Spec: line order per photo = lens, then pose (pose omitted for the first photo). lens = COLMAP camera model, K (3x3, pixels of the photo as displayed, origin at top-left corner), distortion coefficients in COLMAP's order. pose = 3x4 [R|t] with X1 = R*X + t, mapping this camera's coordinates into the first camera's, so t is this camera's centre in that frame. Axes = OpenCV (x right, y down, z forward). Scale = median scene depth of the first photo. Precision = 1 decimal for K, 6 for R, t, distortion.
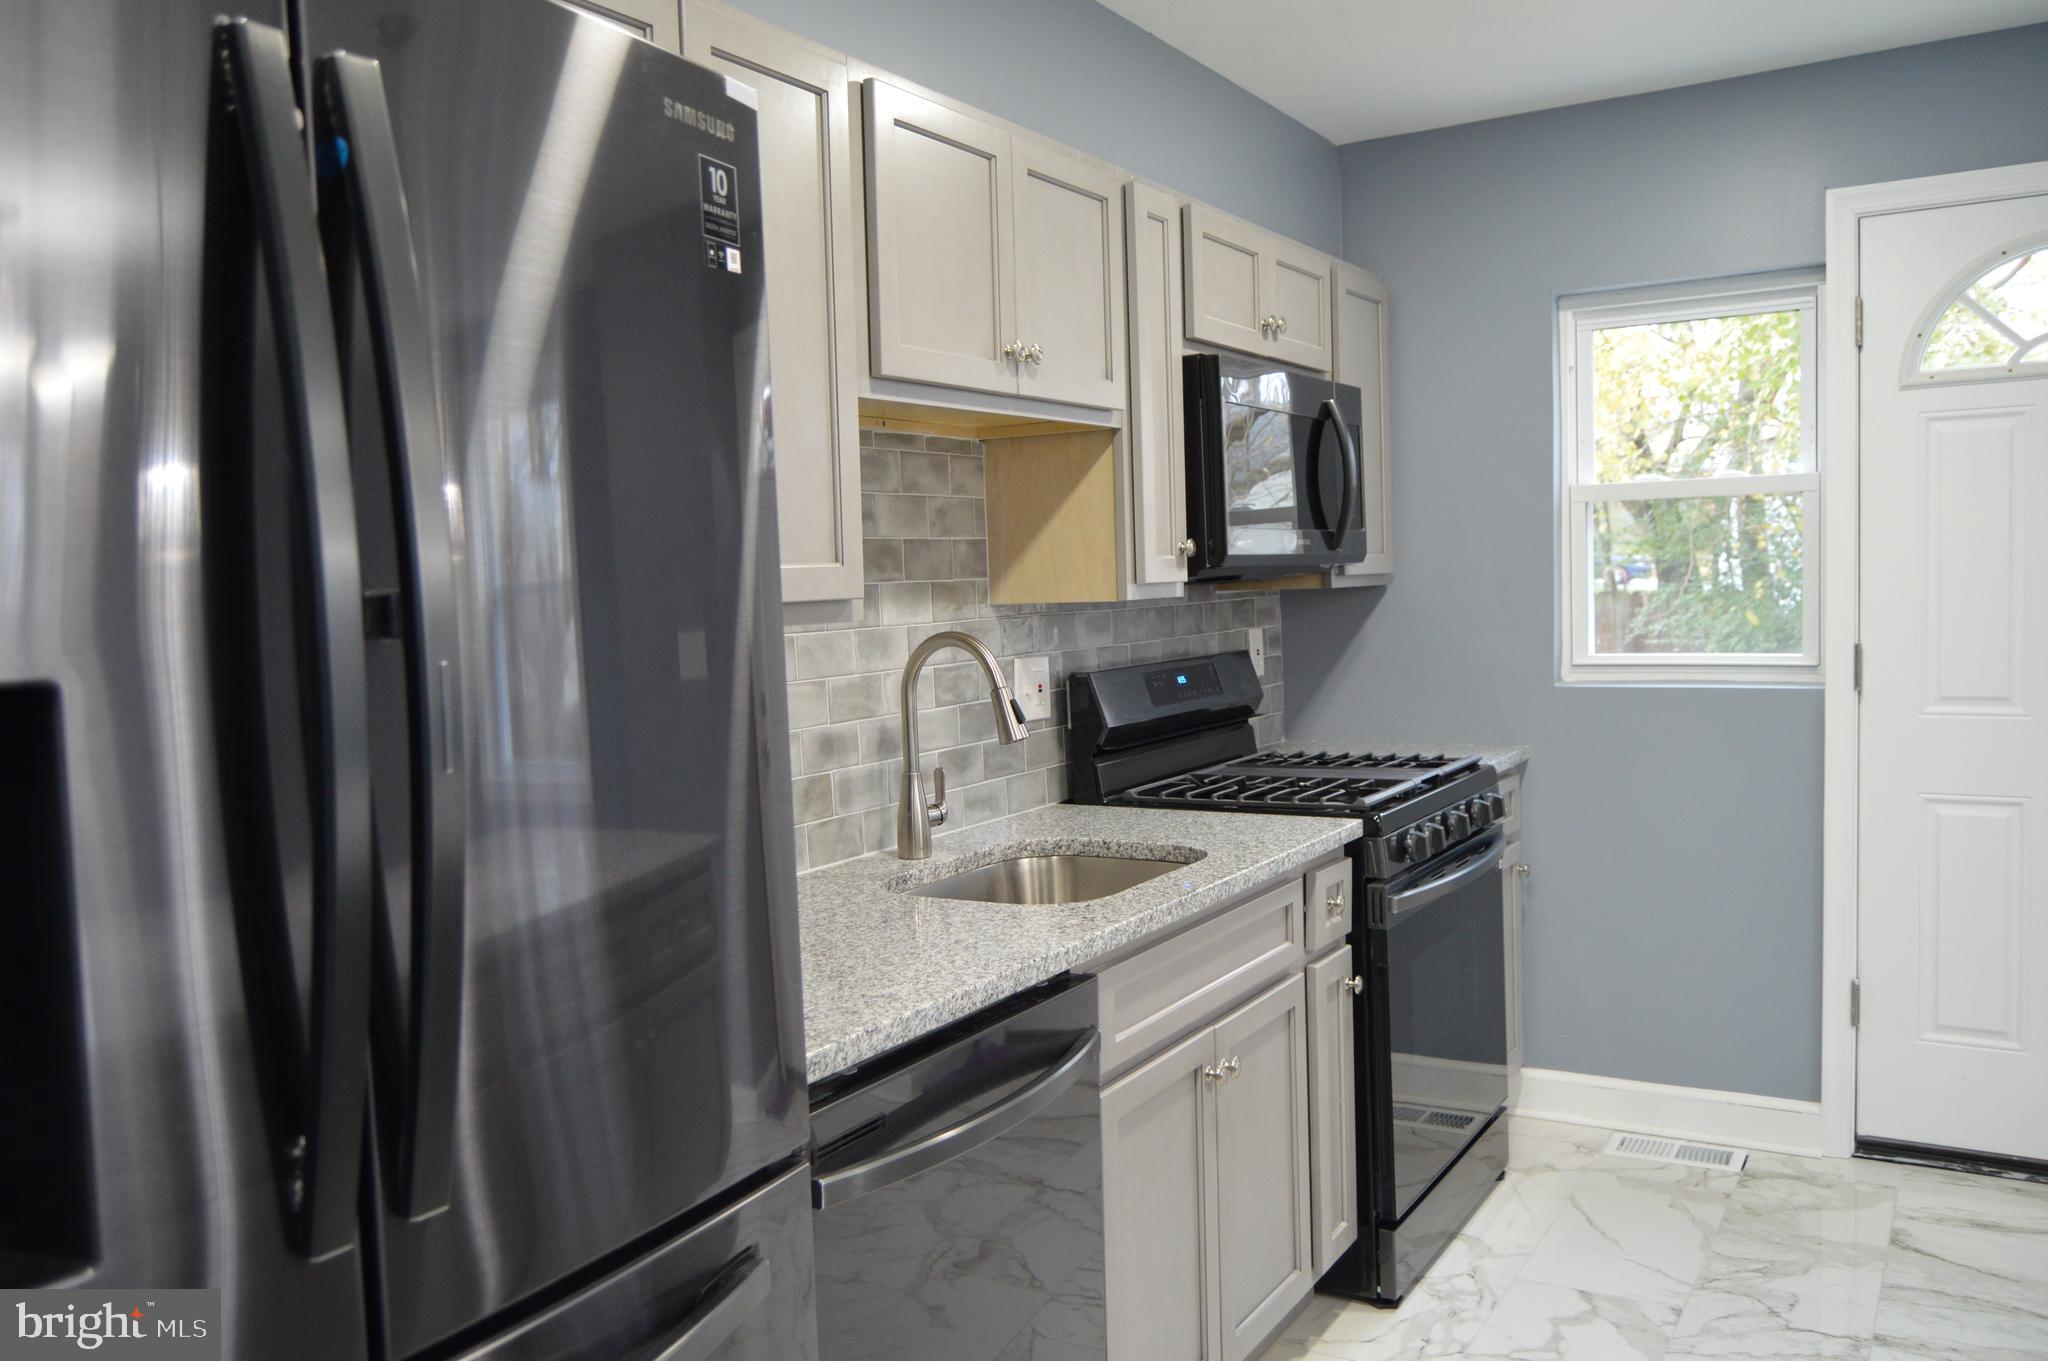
lens RADIAL K [[1604.2, 0, 1029.4], [0, 1604.2, 683.0], [0, 0, 1]] dist [-0.019079, 0.013110]
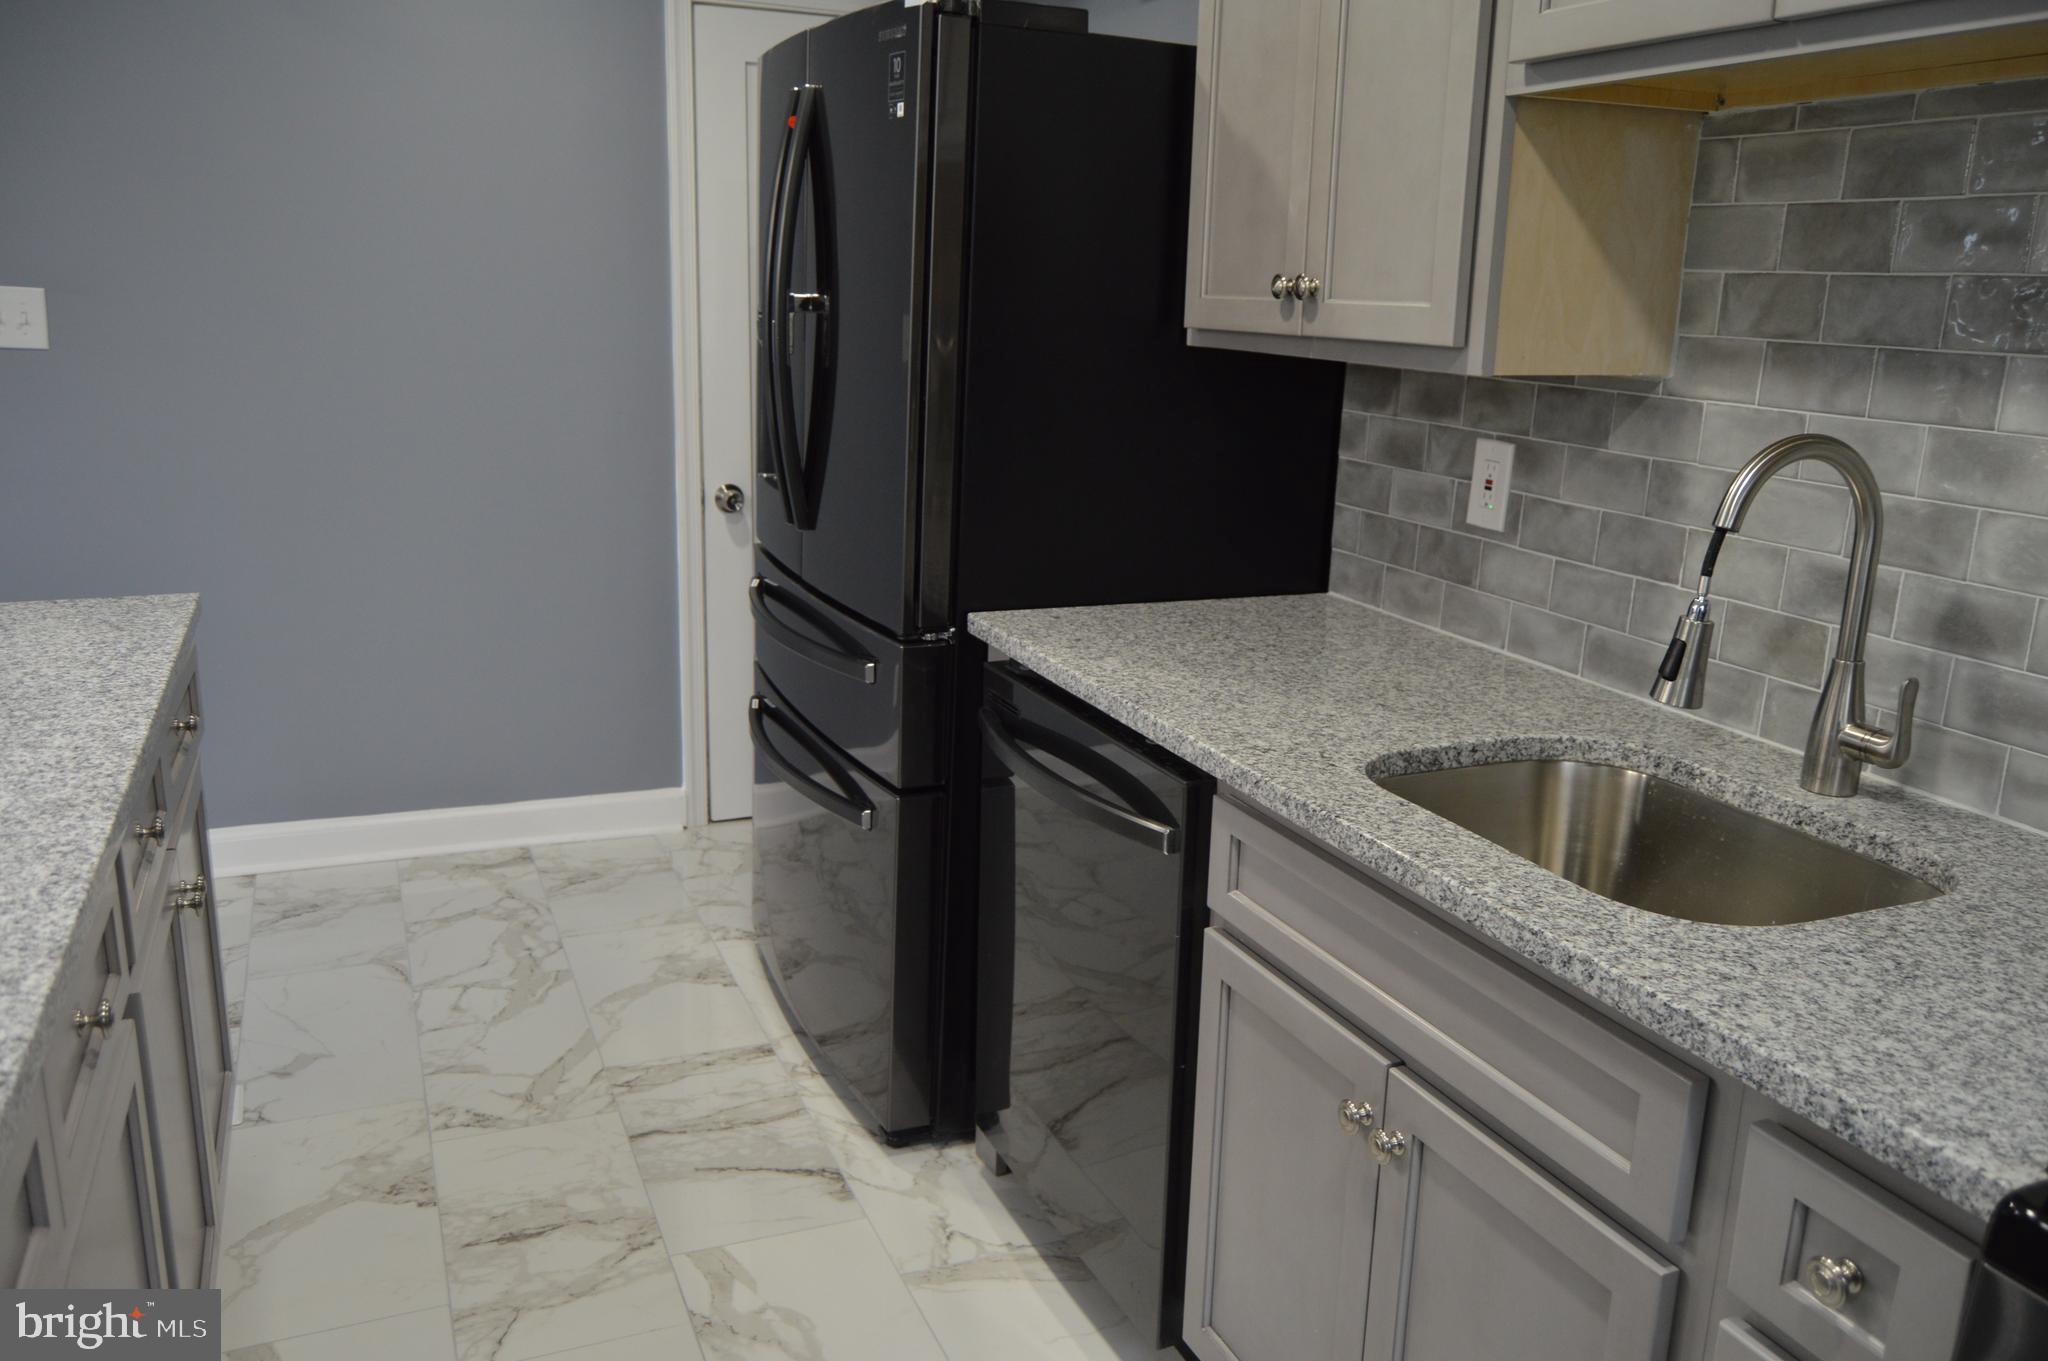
lens RADIAL K [[1604.2, 0, 1021.4], [0, 1604.2, 674.8], [0, 0, 1]] dist [-0.019079, 0.013110]
pose [[-0.580213, 0.212753, -0.786187, 0.591770], [-0.062986, 0.950668, 0.303748, -0.104978], [0.812026, 0.225757, -0.538189, 1.050143]]
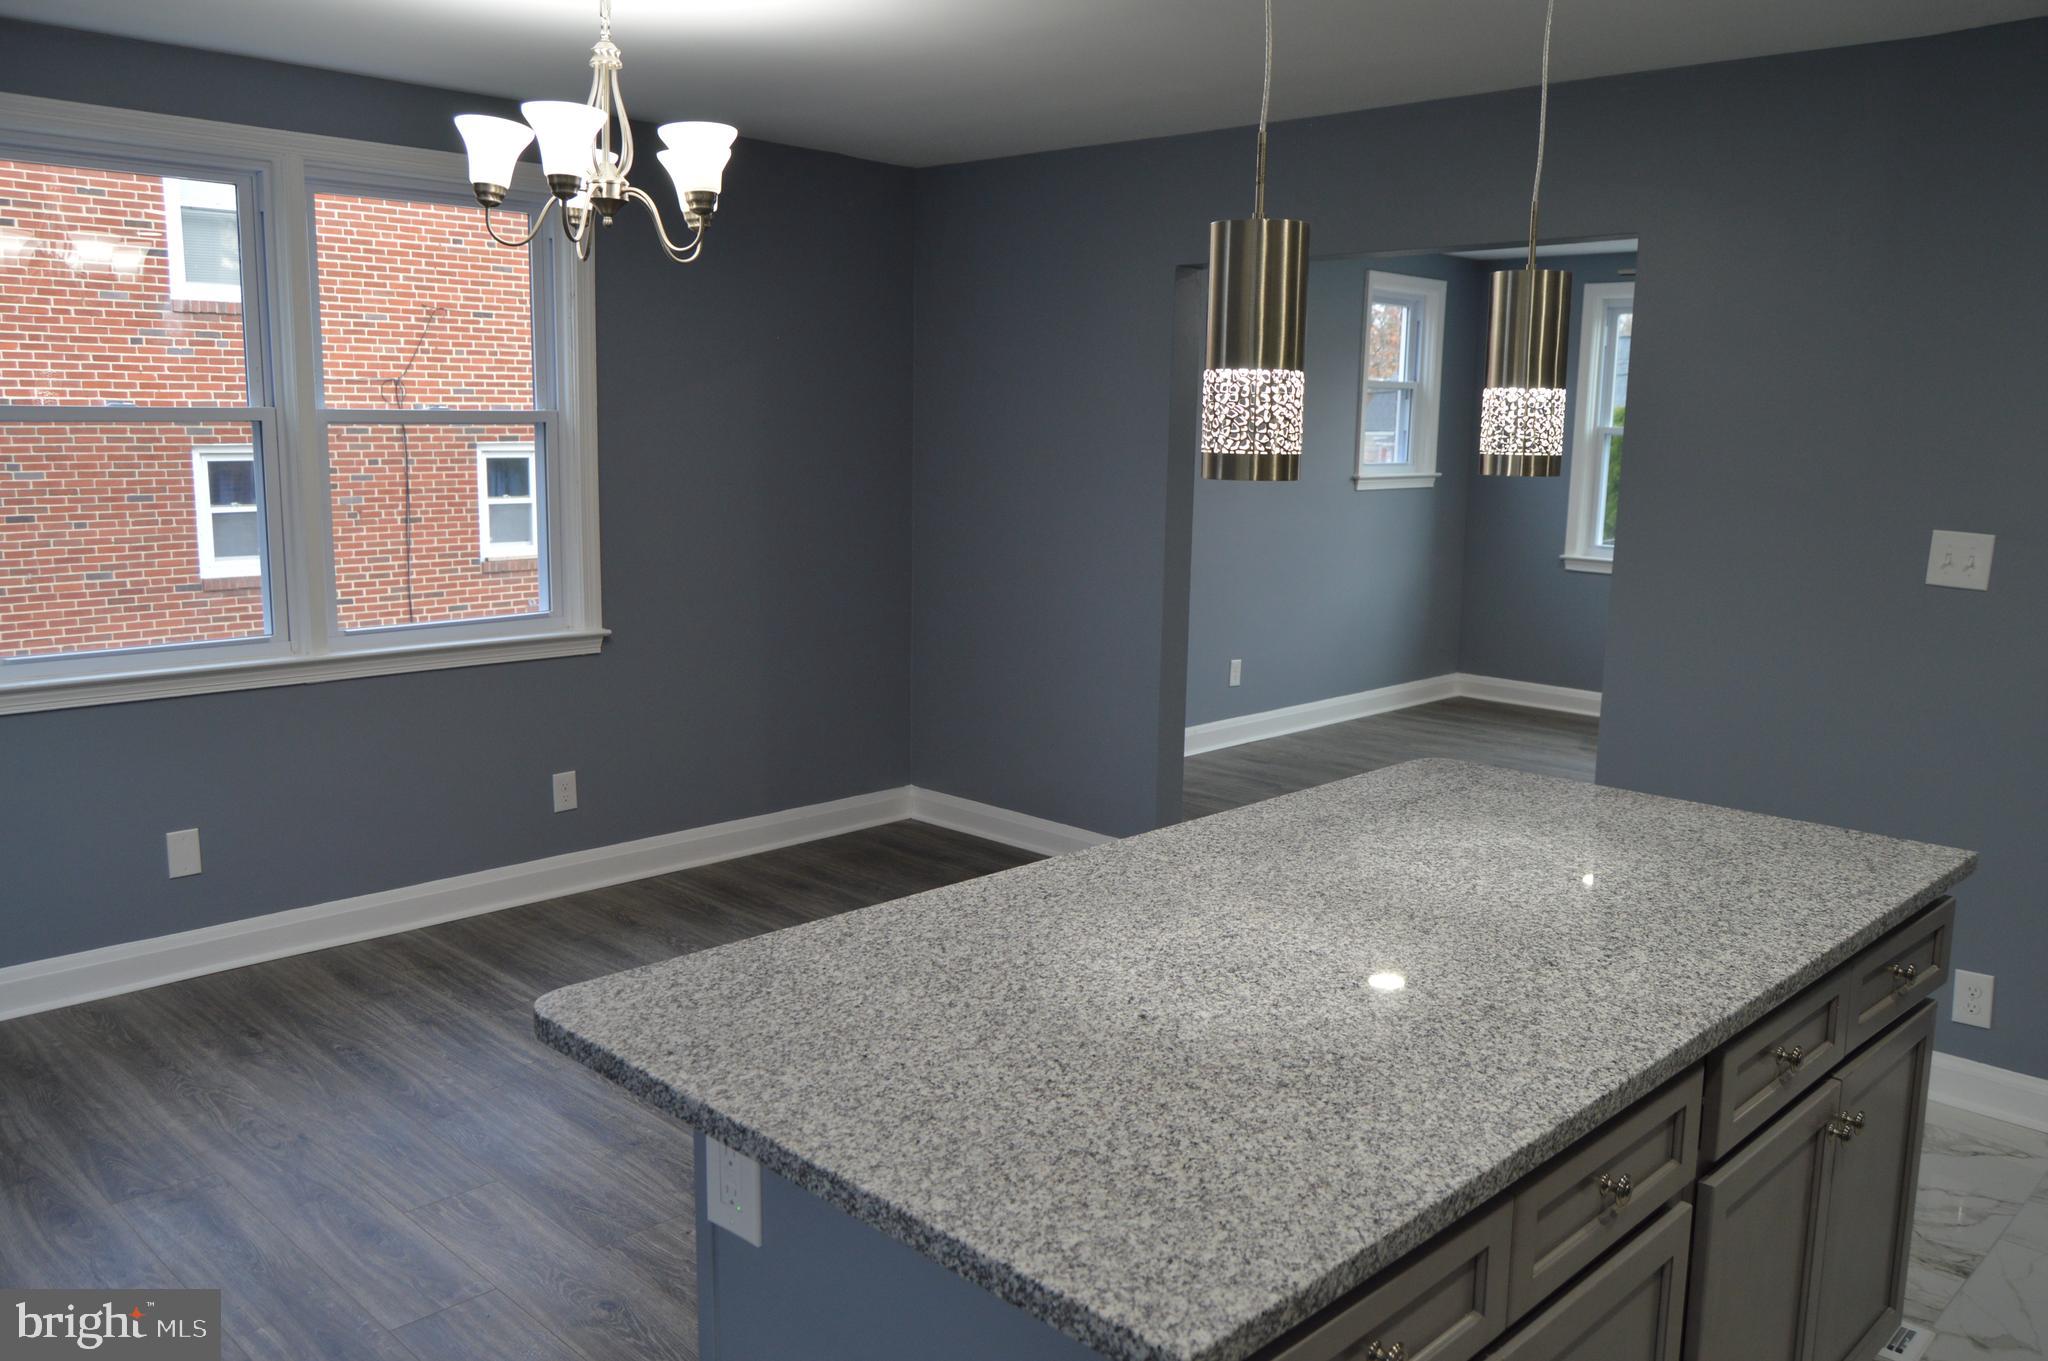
lens RADIAL K [[1604.2, 0, 1044.1], [0, 1604.2, 670.4], [0, 0, 1]] dist [-0.019079, 0.013110]
pose [[-0.974911, -0.022780, 0.221428, 0.471504], [0.026734, 0.975567, 0.218068, -0.167311], [-0.220985, 0.218516, -0.950482, 1.161543]]
